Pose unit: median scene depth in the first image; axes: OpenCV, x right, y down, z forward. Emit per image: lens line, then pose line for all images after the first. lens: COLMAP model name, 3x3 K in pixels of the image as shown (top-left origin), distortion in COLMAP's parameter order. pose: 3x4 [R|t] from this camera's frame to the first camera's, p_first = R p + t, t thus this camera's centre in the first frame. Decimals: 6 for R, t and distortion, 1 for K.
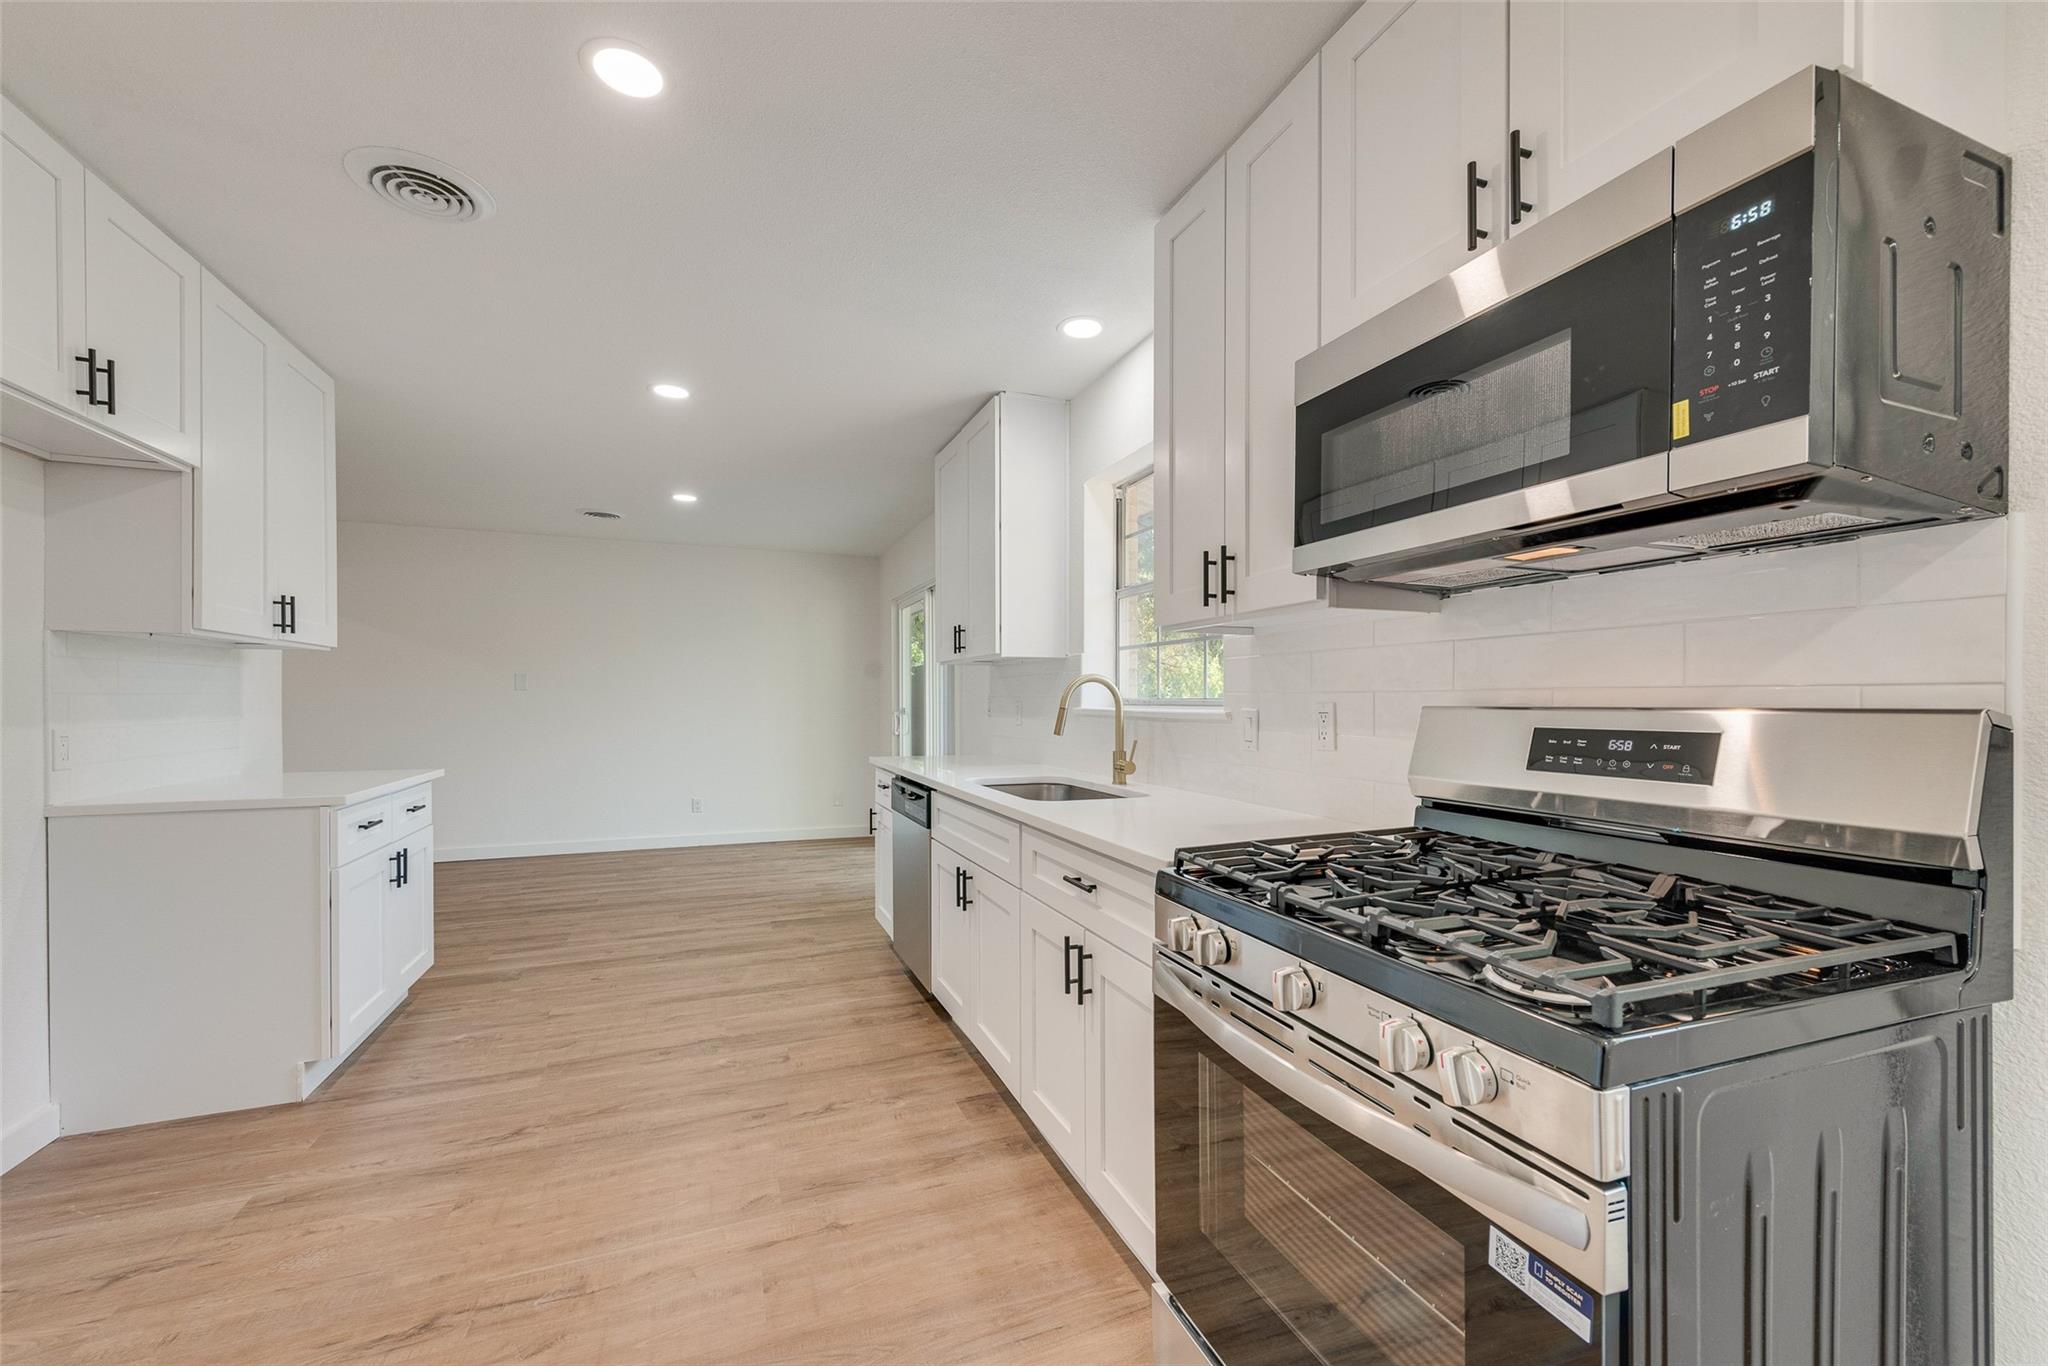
lens RADIAL K [[801.1, 0, 1024.0], [0, 801.1, 683.0], [0, 0, 1]] dist [0.000268, -0.000264]
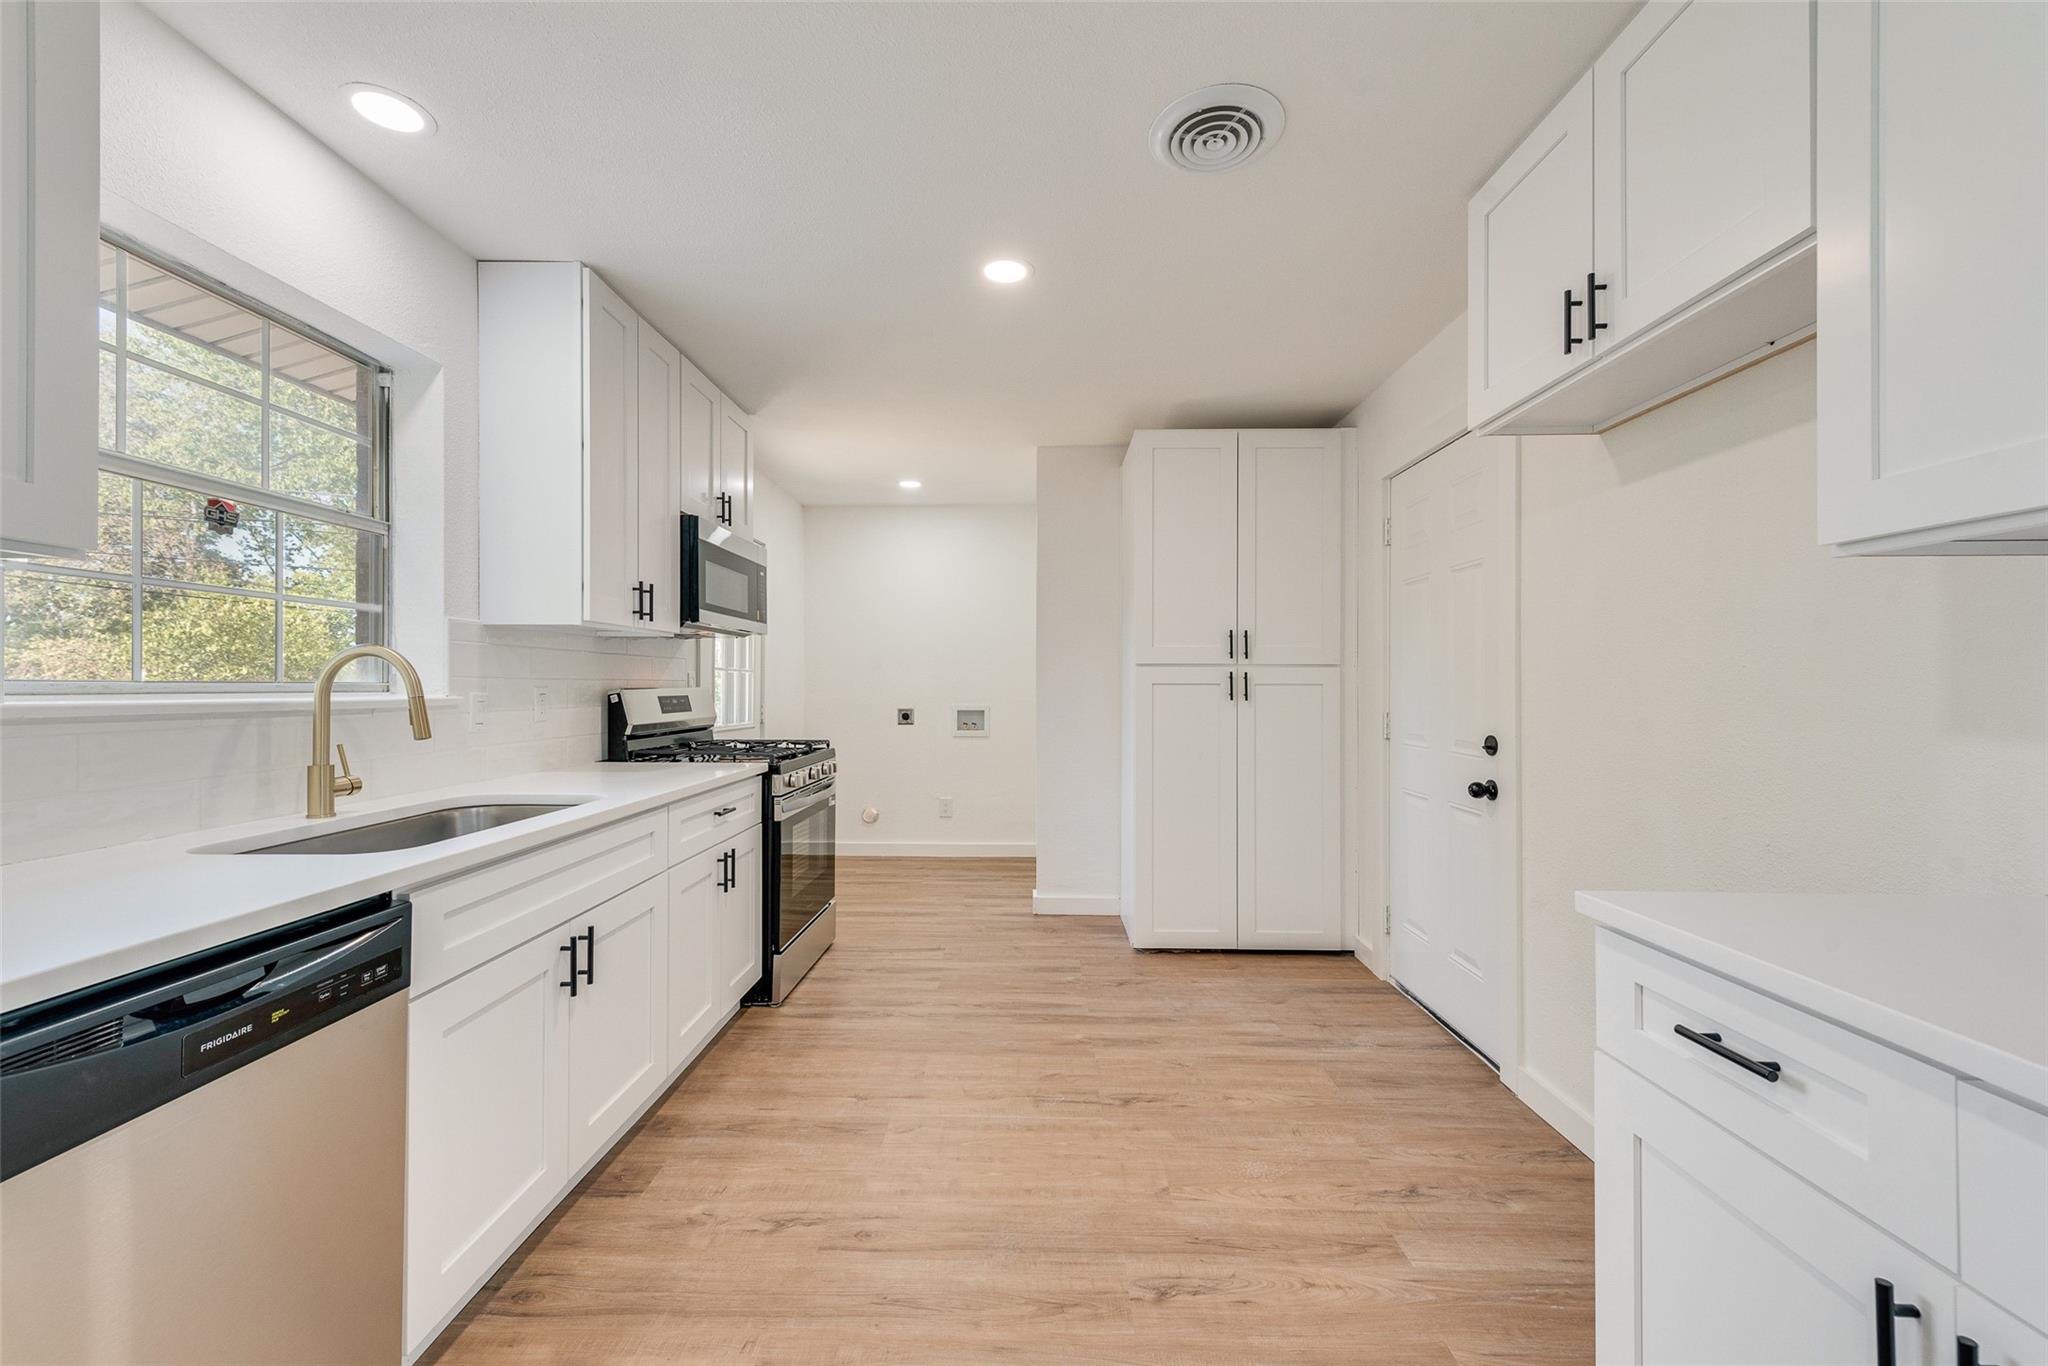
lens RADIAL K [[819.3, 0, 1025.3], [0, 819.3, 681.6], [0, 0, 1]] dist [0.021520, -0.008989]
pose [[-0.923737, -0.002141, 0.383020, -0.600519], [-0.012191, 0.999642, -0.023815, 0.026277], [-0.382832, -0.026668, -0.923433, 1.305725]]
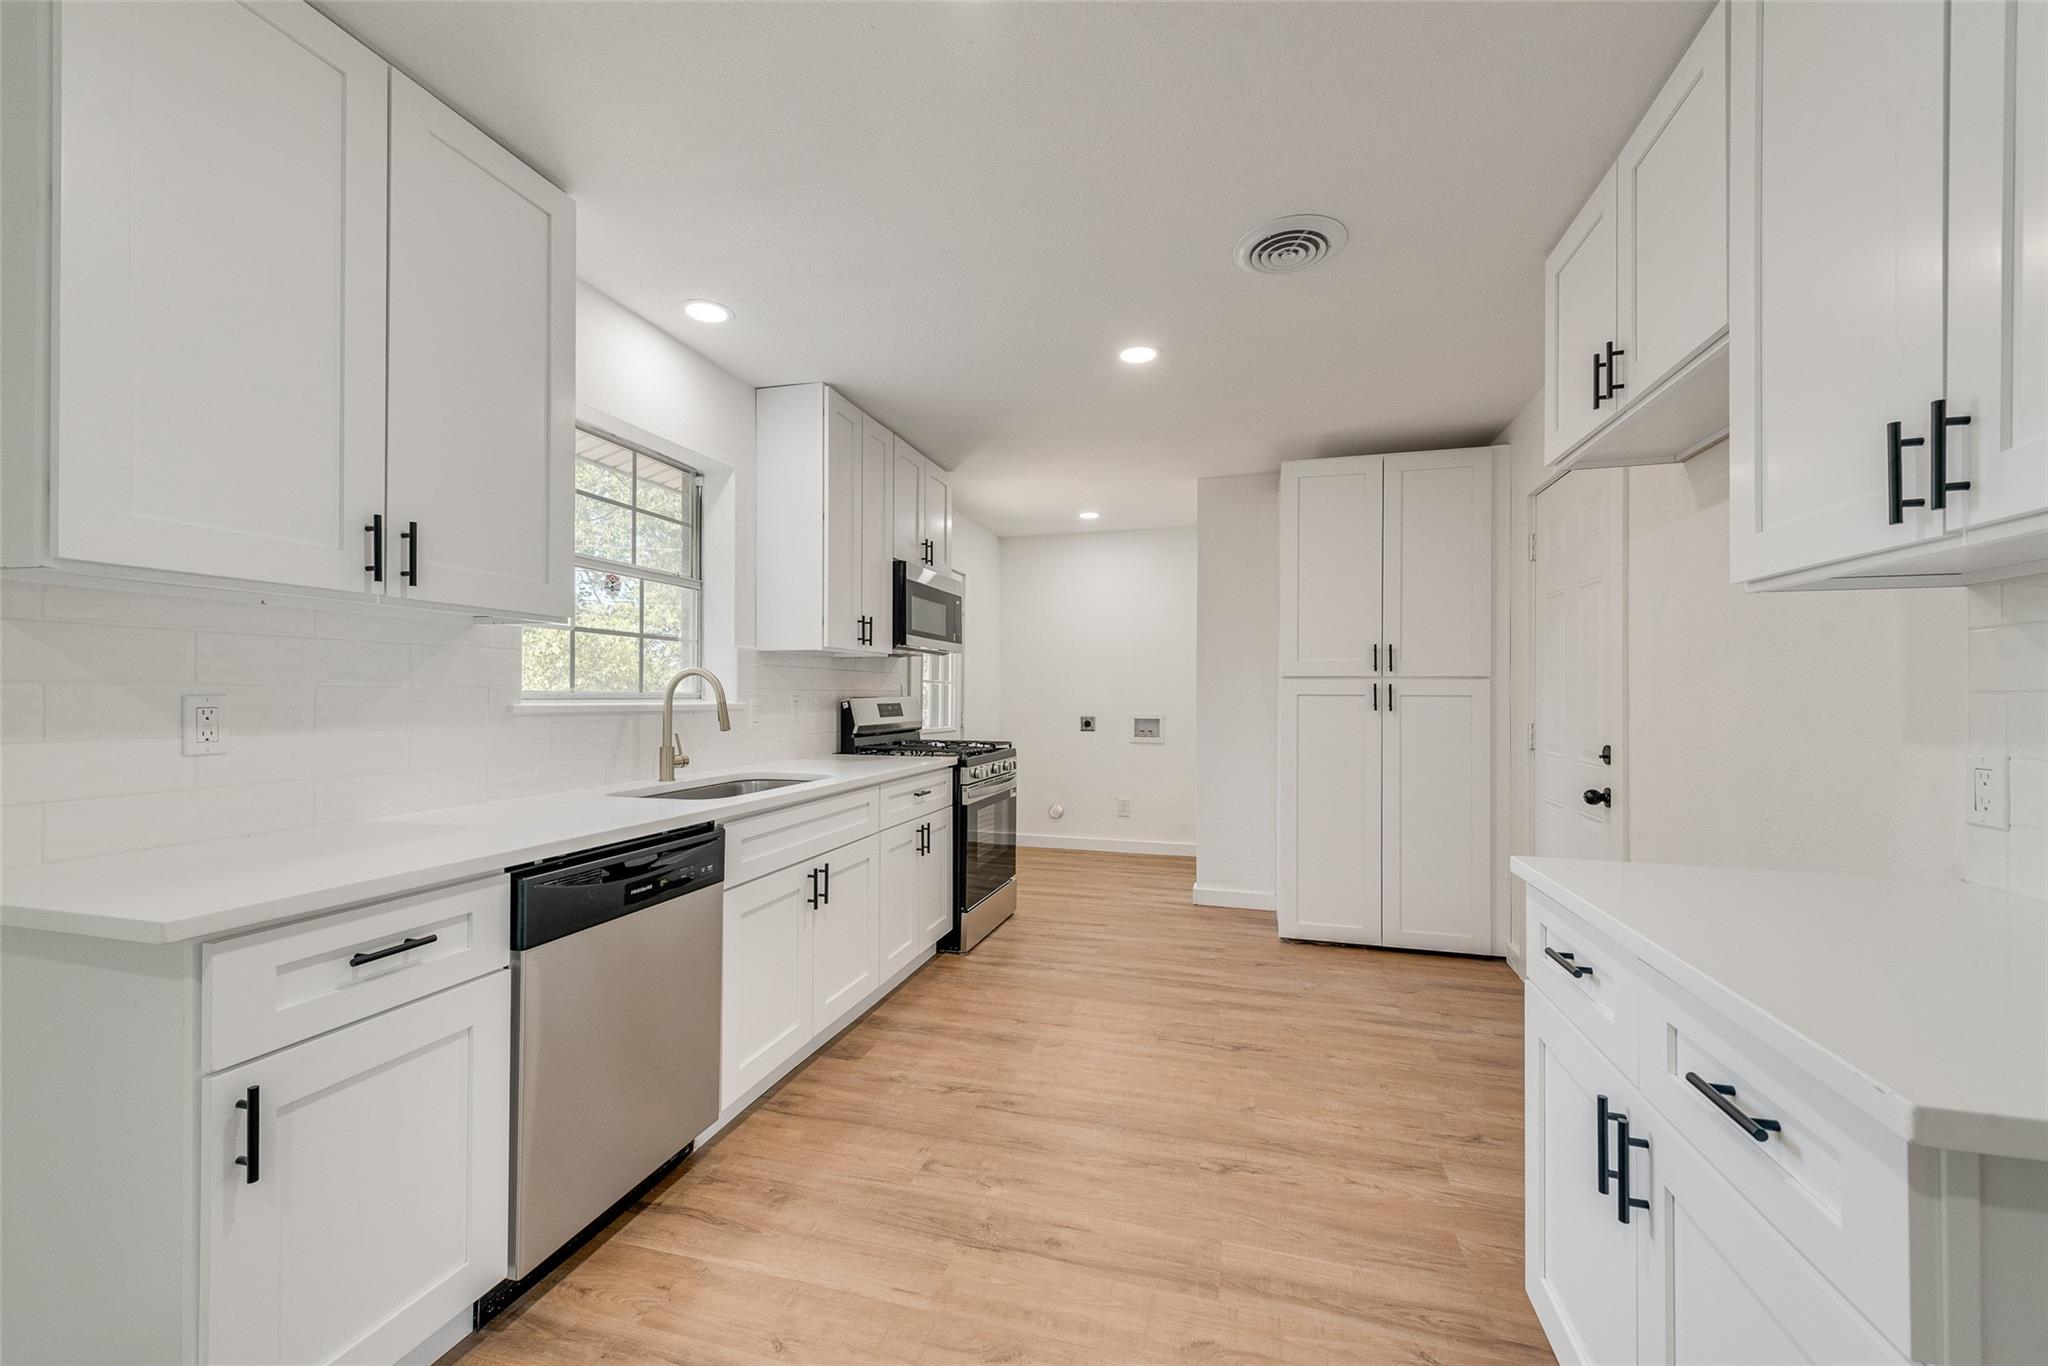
lens RADIAL K [[823.0, 0, 1022.5], [0, 823.0, 688.5], [0, 0, 1]] dist [0.018916, -0.009155]
pose [[-0.794224, -0.001311, 0.607624, -0.766968], [-0.019784, 0.999523, -0.023703, 0.028374], [-0.607303, -0.030847, -0.793871, 1.434669]]
